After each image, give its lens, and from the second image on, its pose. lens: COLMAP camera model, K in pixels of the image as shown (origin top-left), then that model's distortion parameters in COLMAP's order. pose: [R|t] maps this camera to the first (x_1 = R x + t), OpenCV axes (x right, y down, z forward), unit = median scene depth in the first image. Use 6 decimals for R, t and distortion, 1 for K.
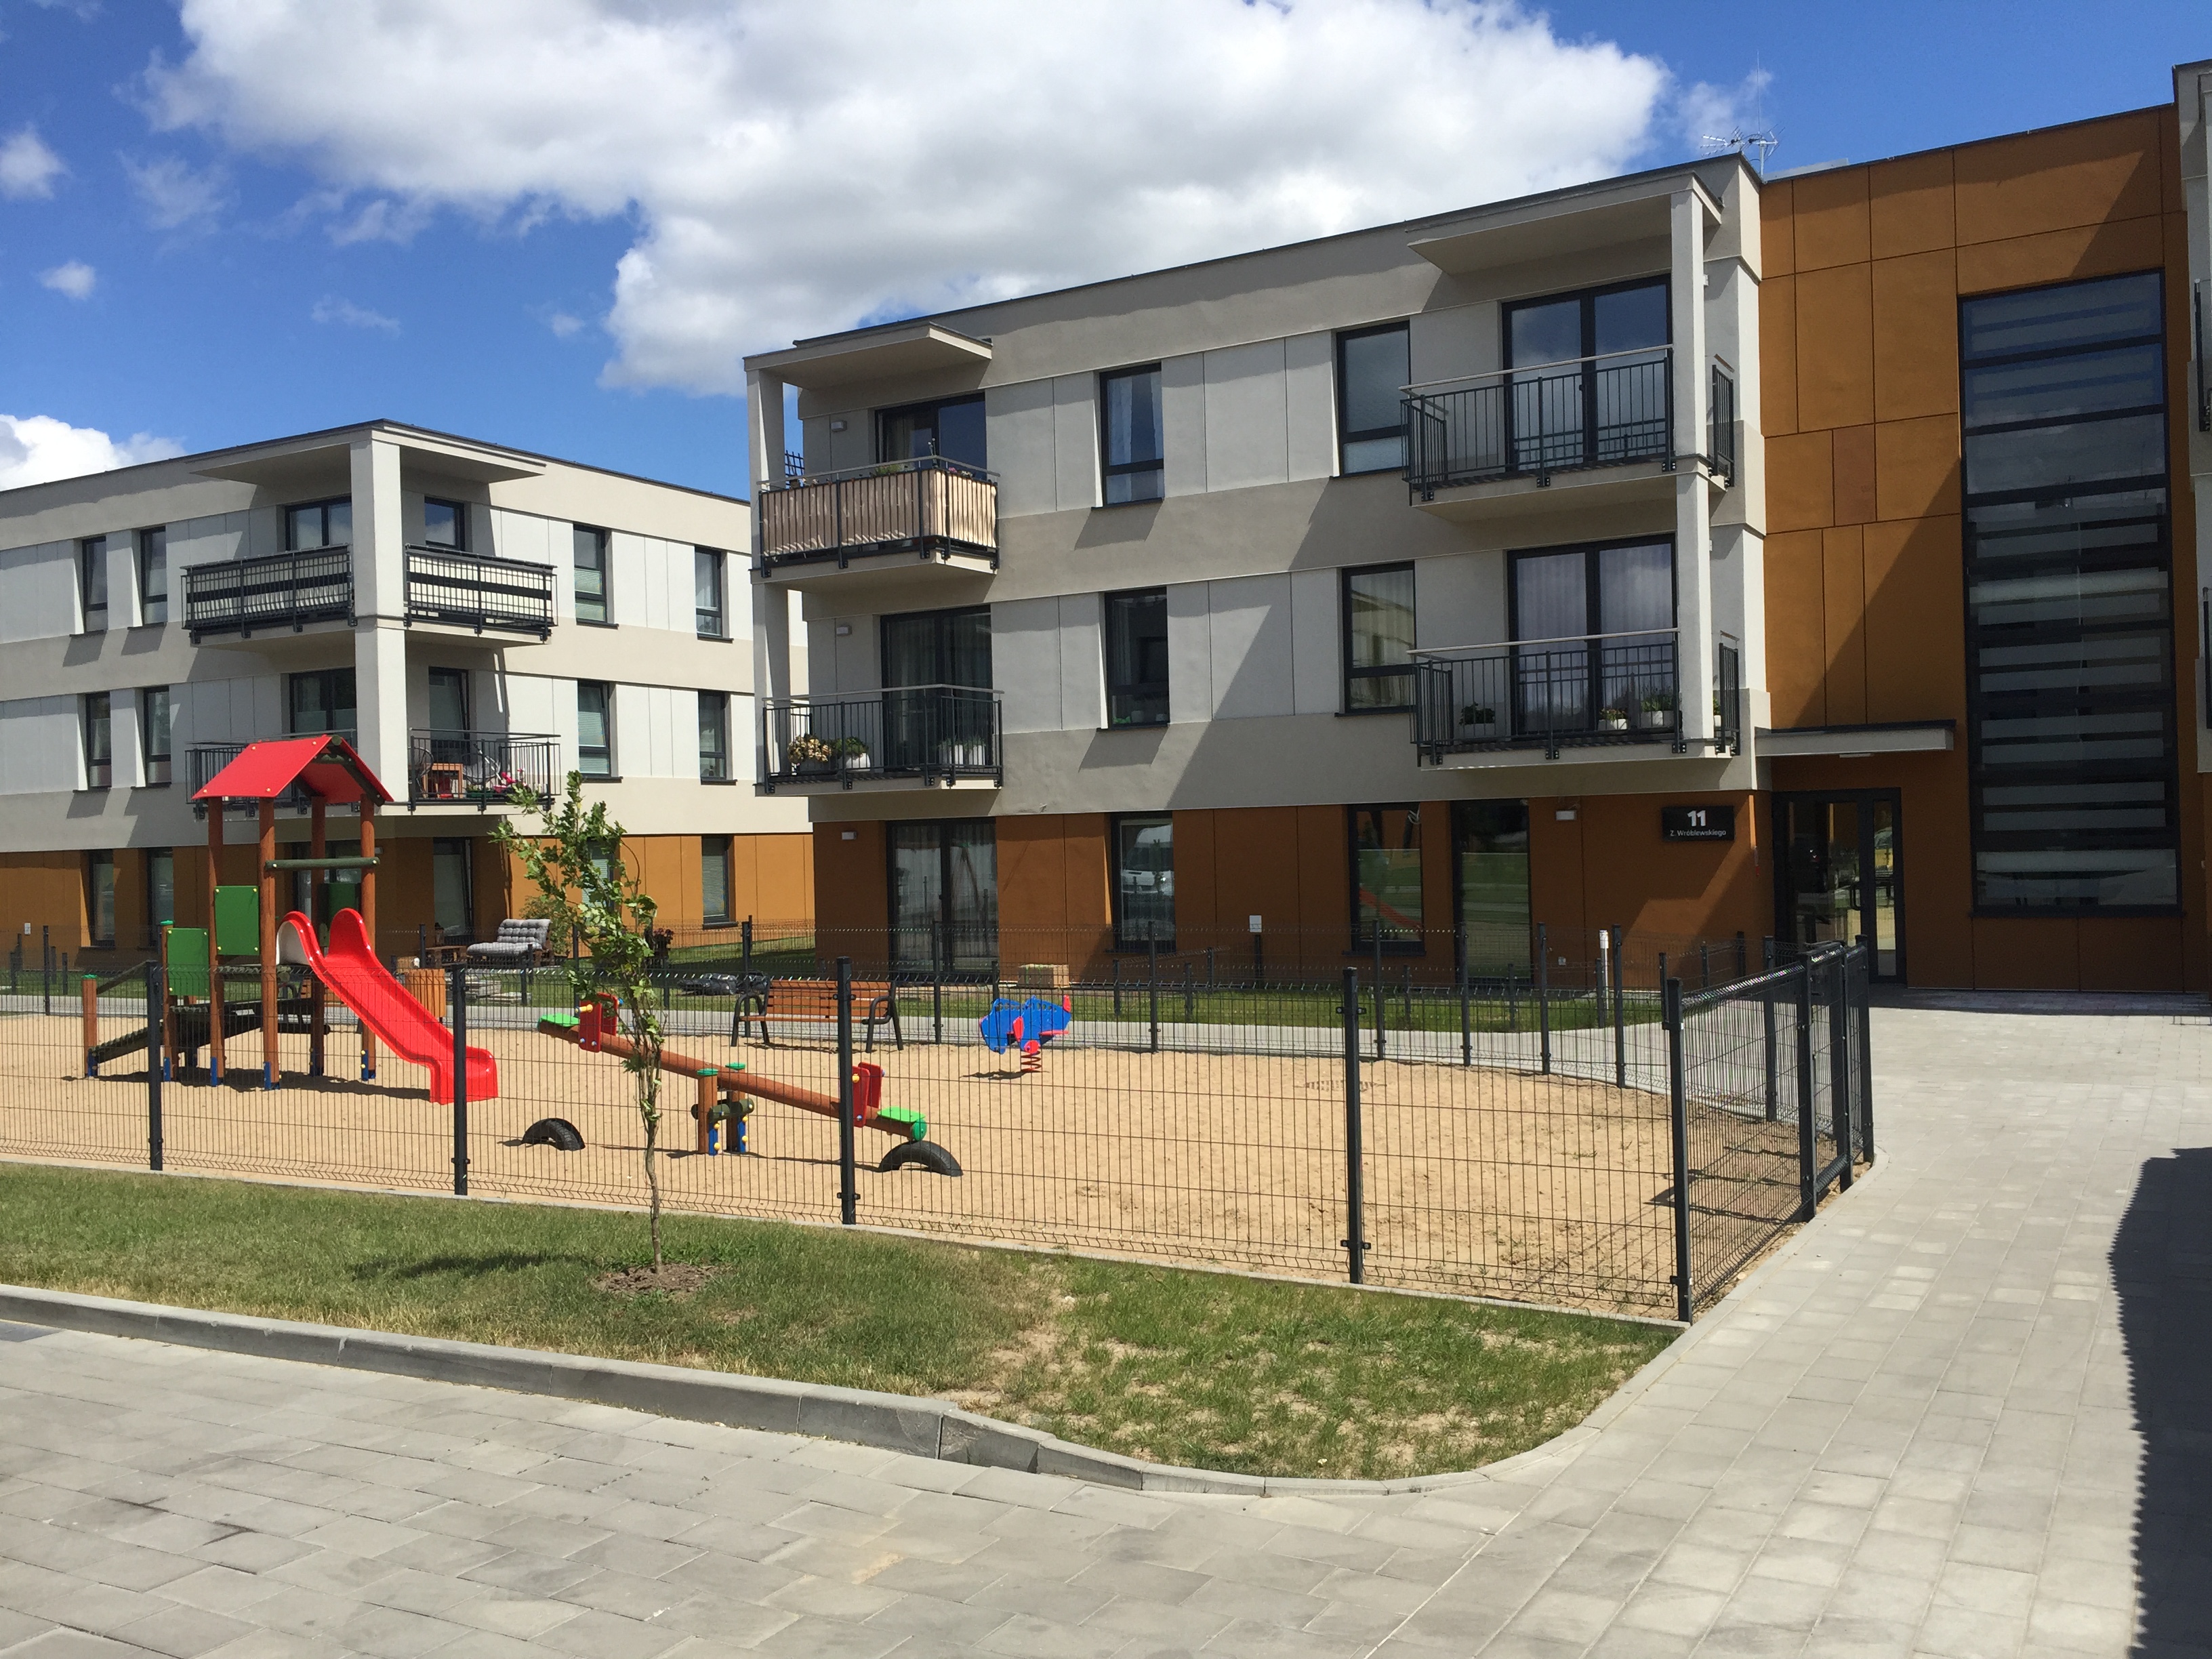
lens RADIAL K [[1888.0, 0, 1106.0], [0, 1888.0, 829.5], [0, 0, 1]] dist [0.005696, 0.040049]
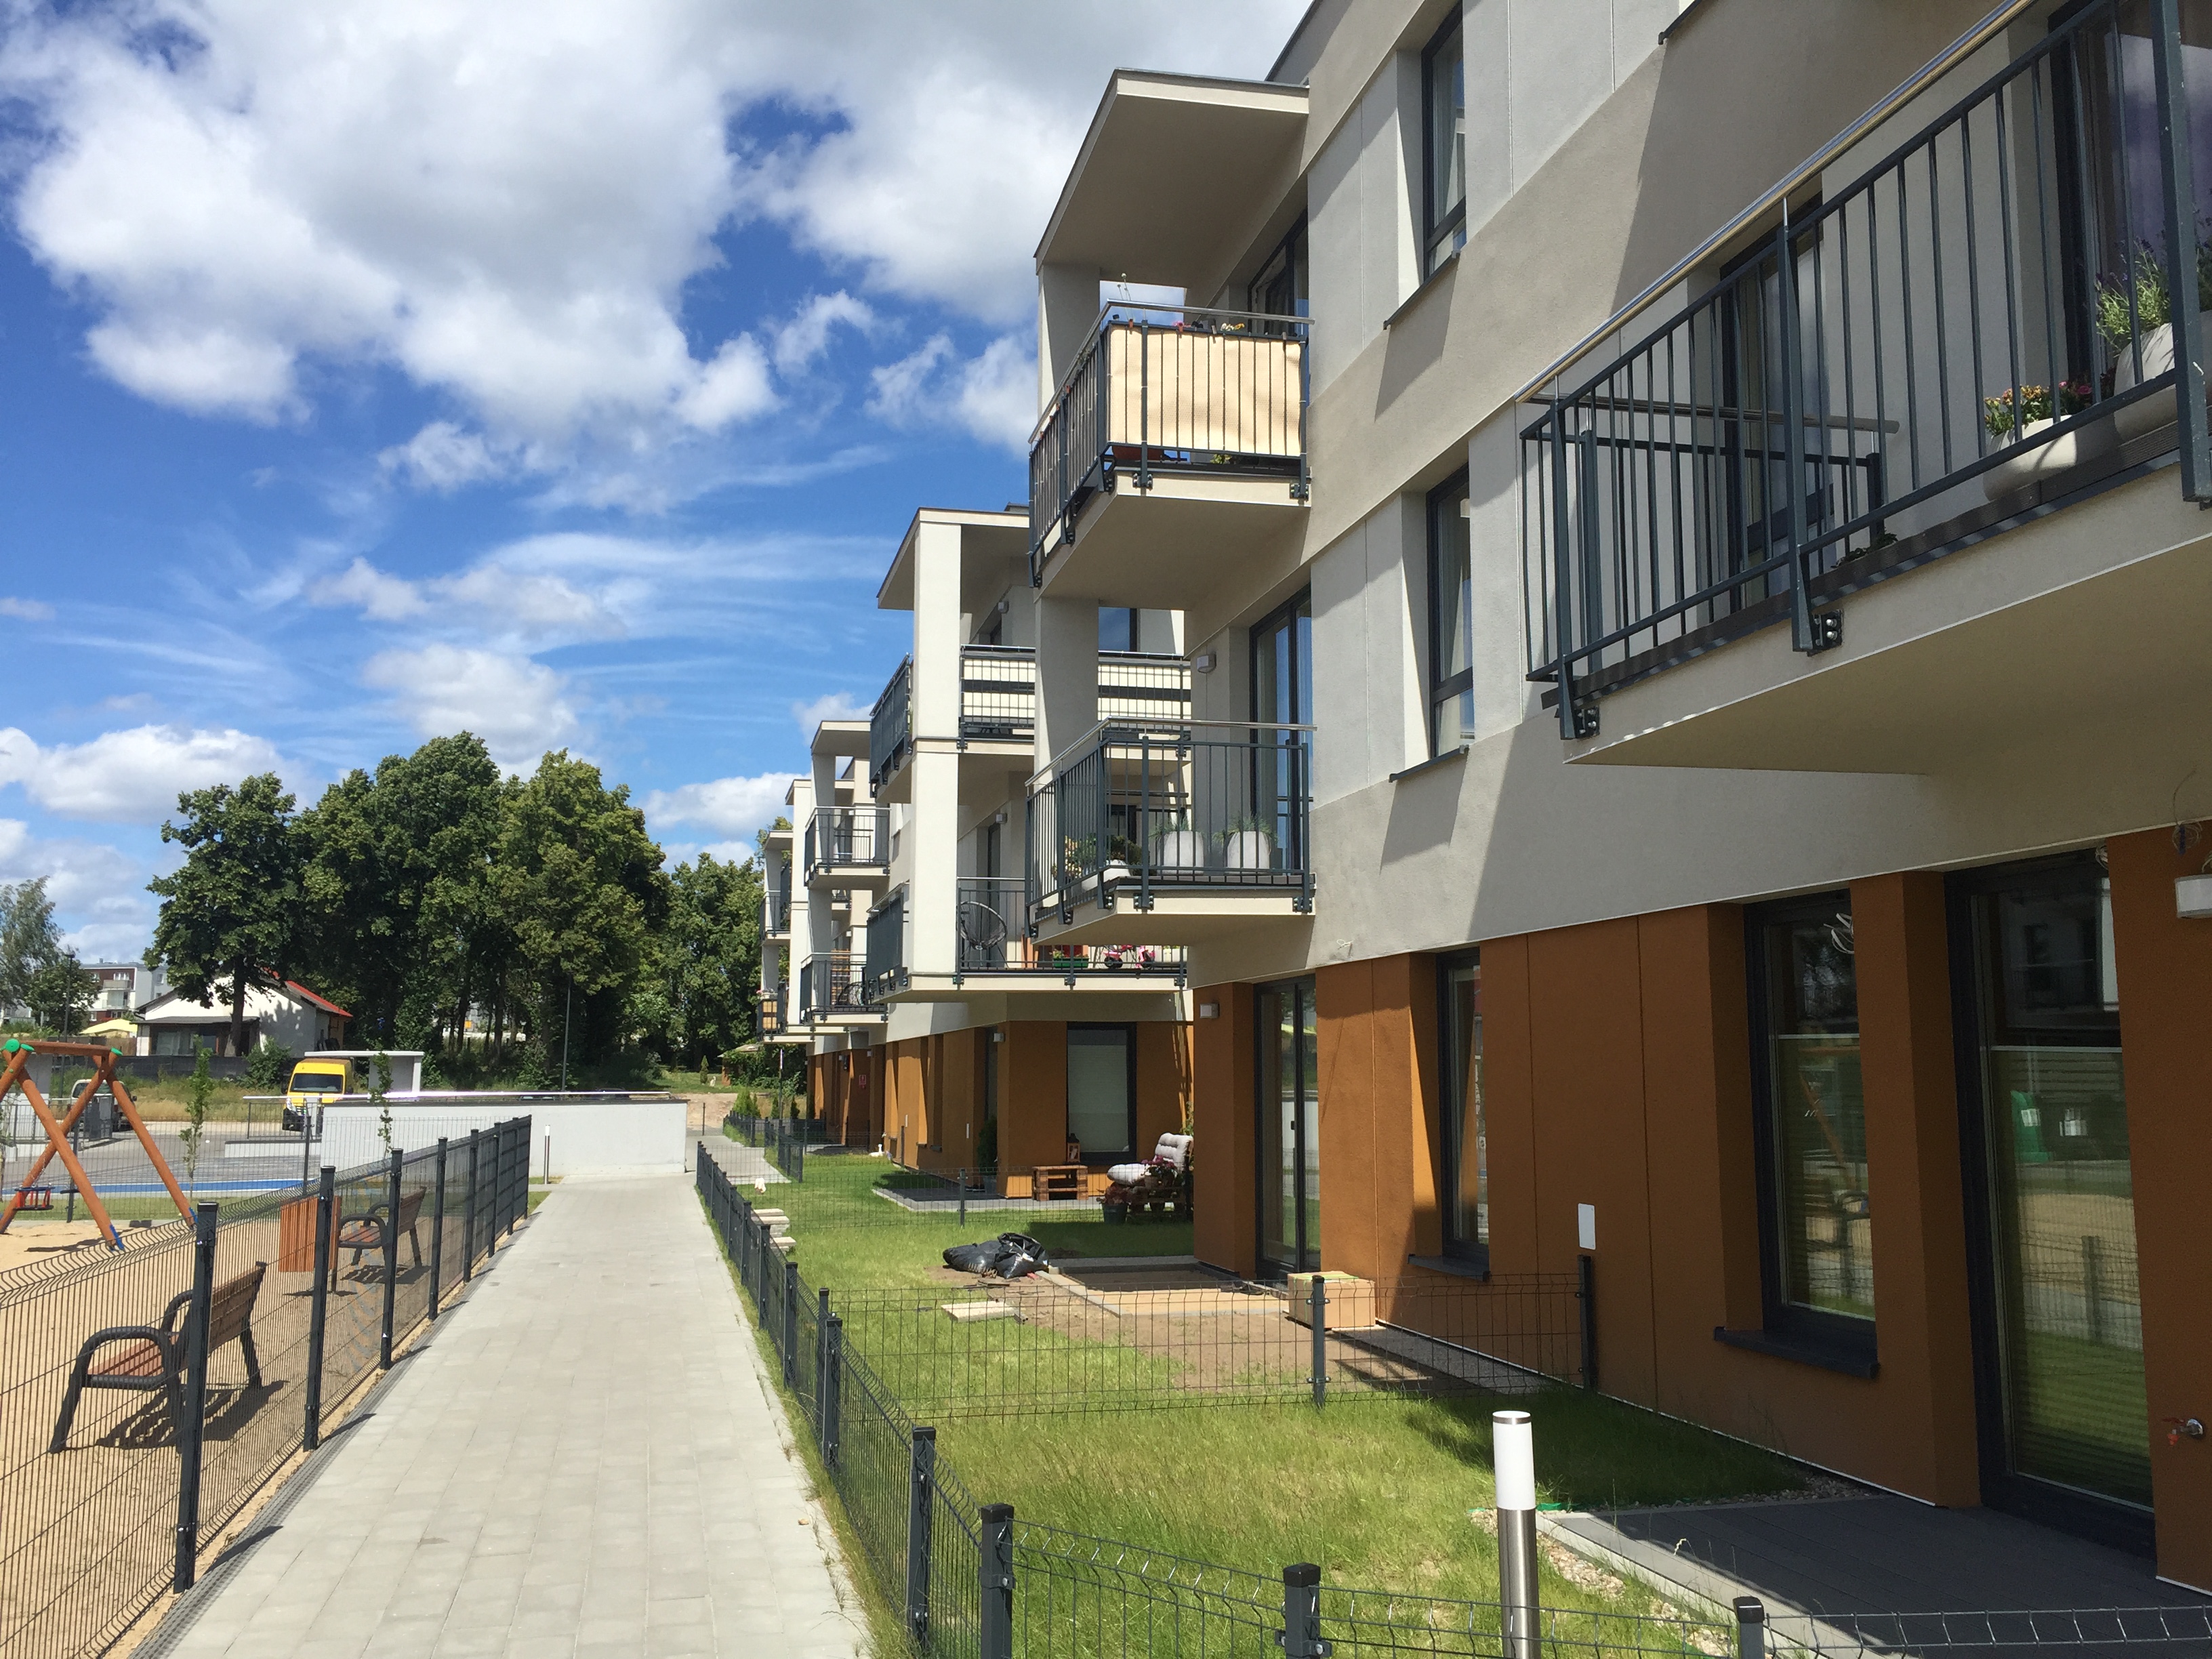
lens RADIAL K [[1873.5, 0, 1098.9], [0, 1873.5, 857.4], [0, 0, 1]] dist [0.009805, 0.005928]
pose [[0.661446, -0.060927, -0.747514, 0.242685], [-0.014928, 0.995428, -0.094343, 0.009770], [0.749845, 0.073561, 0.657512, 0.528118]]
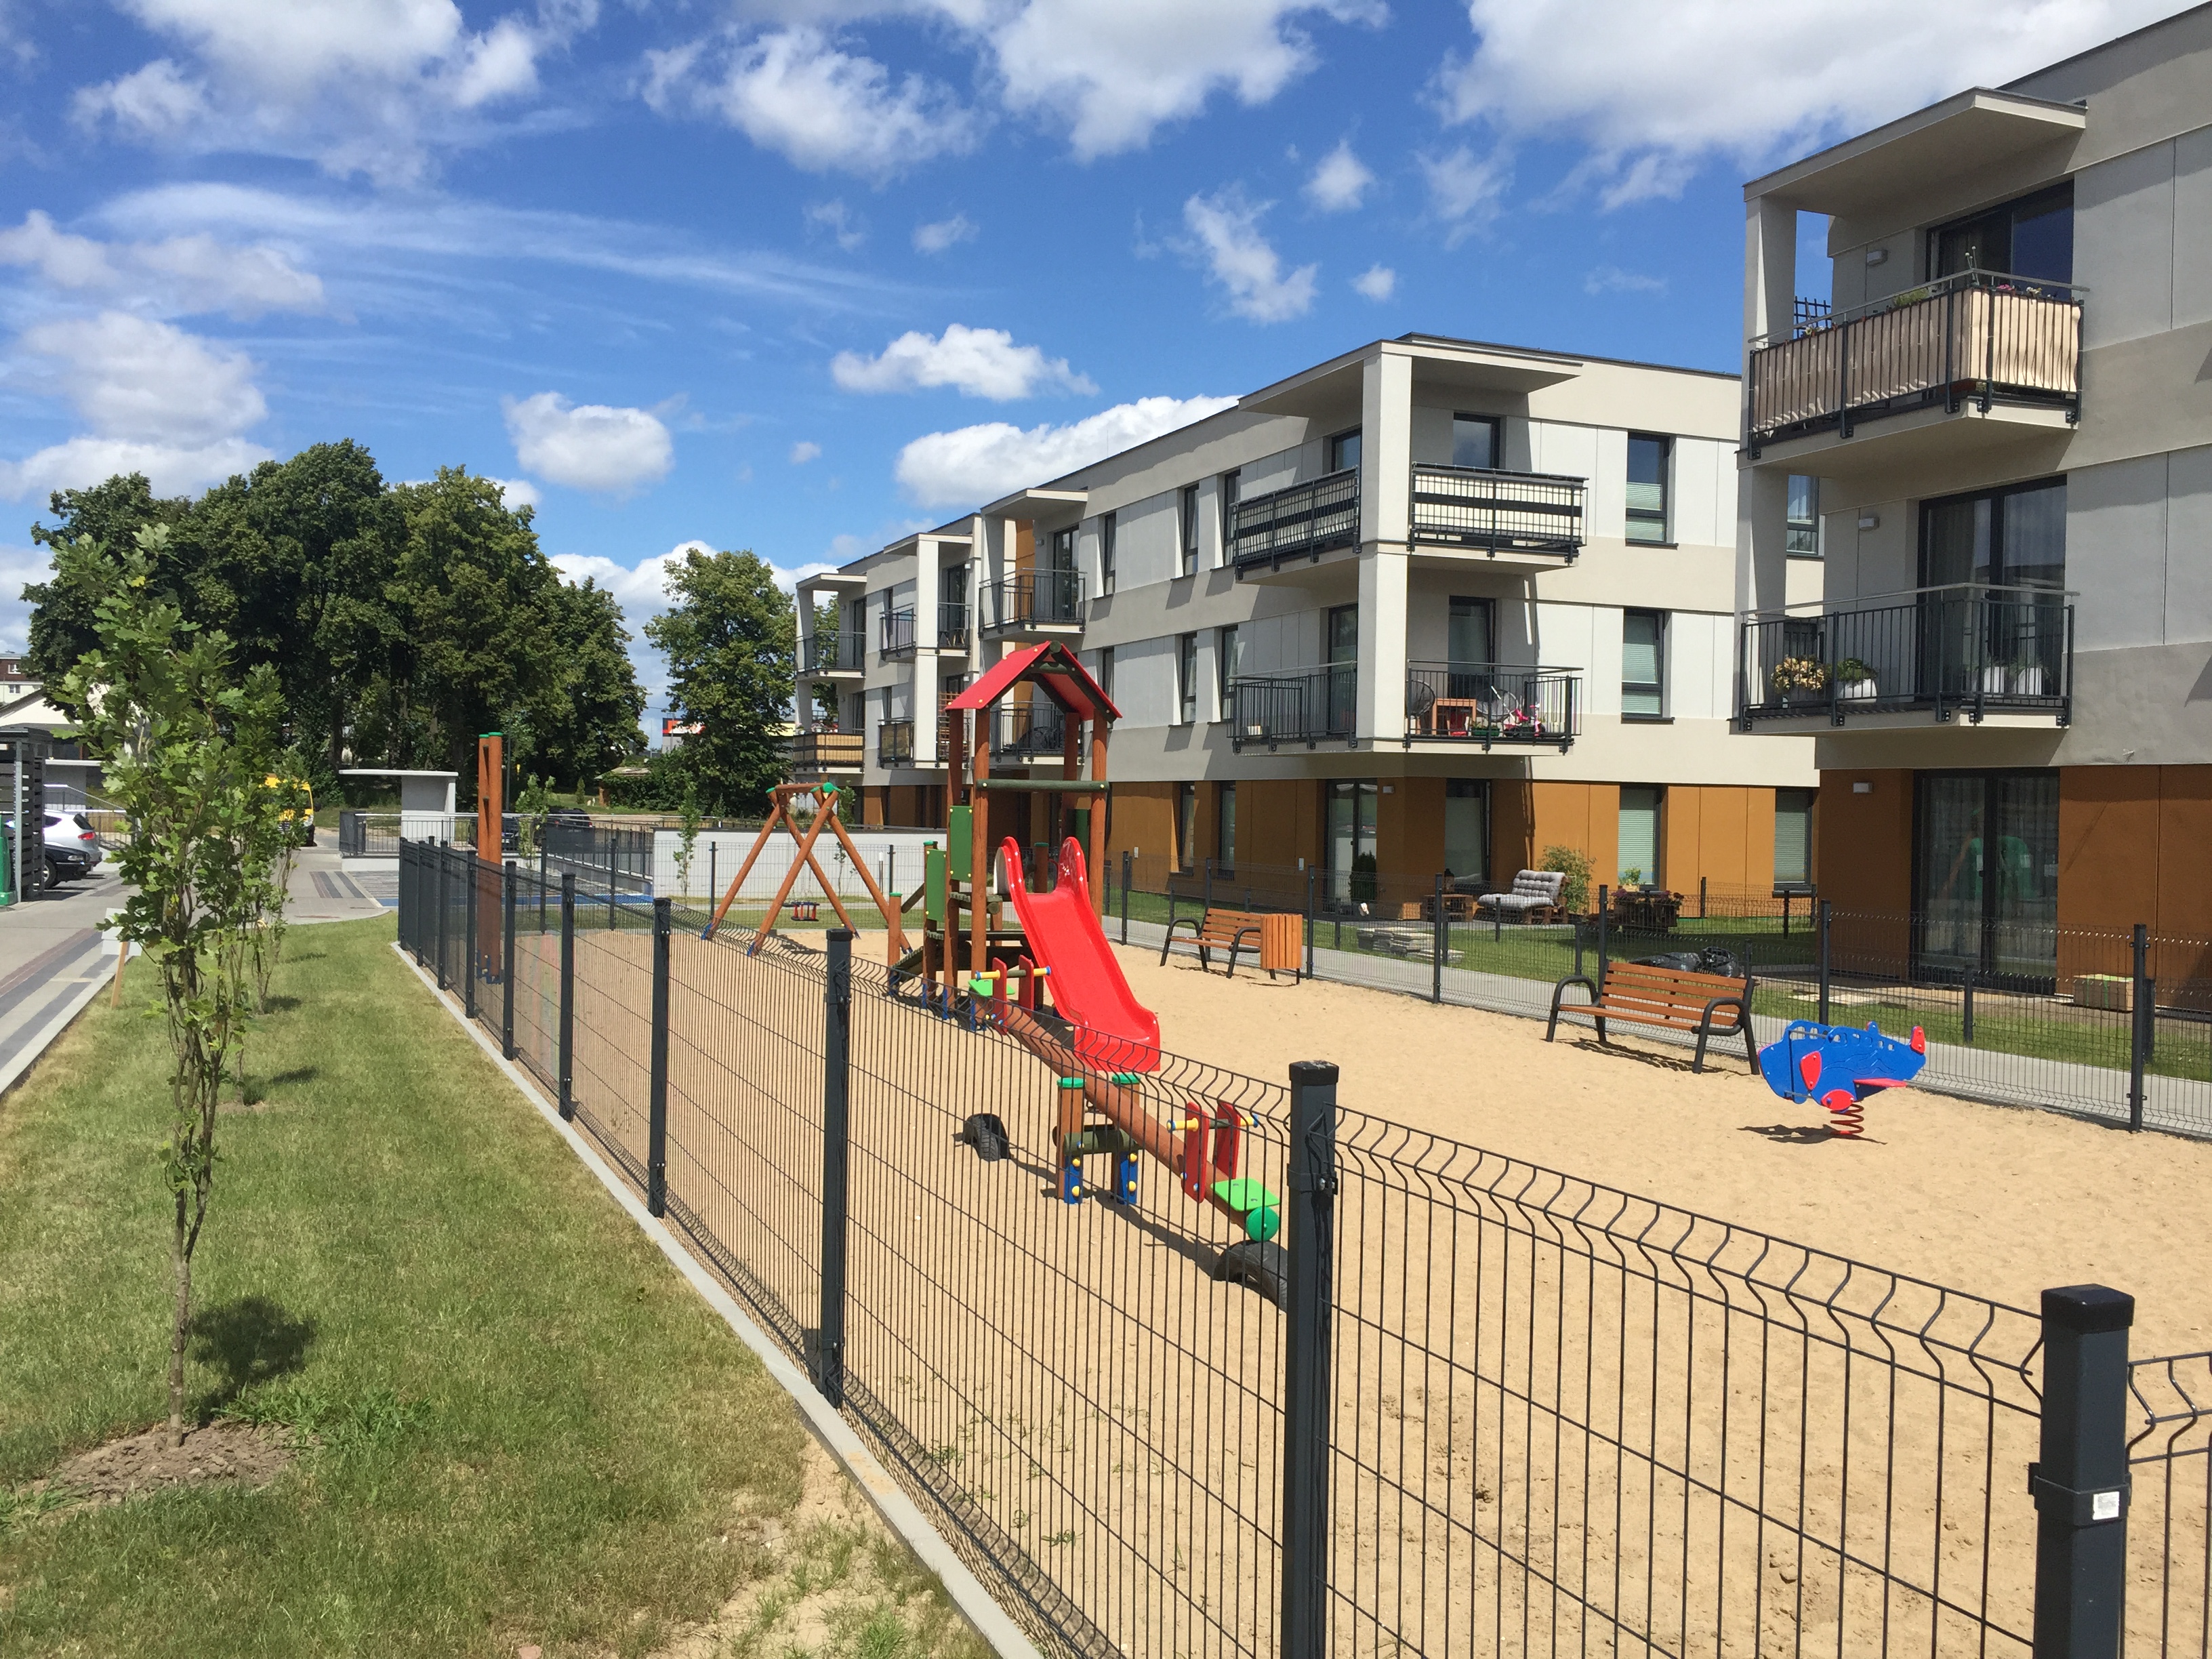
lens RADIAL K [[1852.2, 0, 1106.0], [0, 1852.2, 829.5], [0, 0, 1]] dist [0.099139, -0.140975]
pose [[0.789878, 0.047709, -0.611406, 0.081340], [-0.033899, 0.998842, 0.034147, 0.004212], [0.612327, -0.006246, 0.790580, 0.174512]]
